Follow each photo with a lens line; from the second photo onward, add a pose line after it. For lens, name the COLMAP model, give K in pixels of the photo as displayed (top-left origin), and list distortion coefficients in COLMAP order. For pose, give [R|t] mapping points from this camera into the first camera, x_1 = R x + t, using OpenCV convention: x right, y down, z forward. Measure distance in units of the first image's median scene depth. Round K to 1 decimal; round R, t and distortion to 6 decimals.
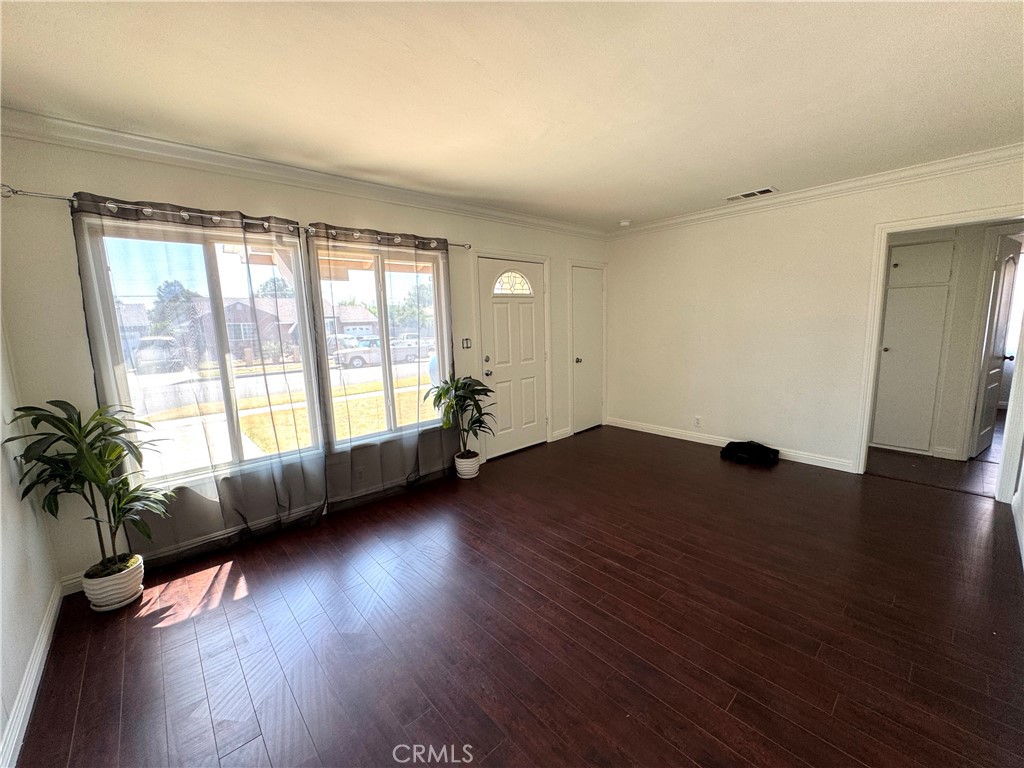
lens RADIAL K [[418.2, 0, 514.8], [0, 418.2, 385.3], [0, 0, 1]] dist [-0.003461, -0.000076]
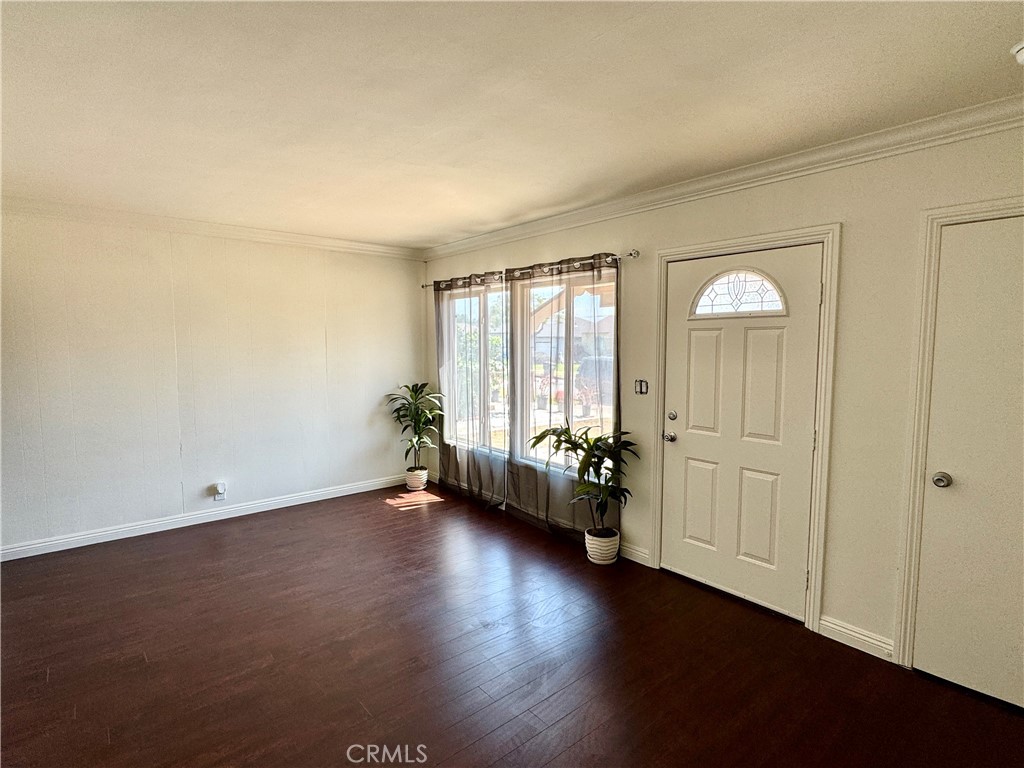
lens RADIAL K [[504.5, 0, 513.5], [0, 504.5, 385.7], [0, 0, 1]] dist [-0.004126, -0.000265]
pose [[-0.032614, 0.109263, -0.993478, 0.767585], [-0.160862, 0.980474, 0.113114, -0.169049], [0.986438, 0.163502, -0.014401, 0.821656]]
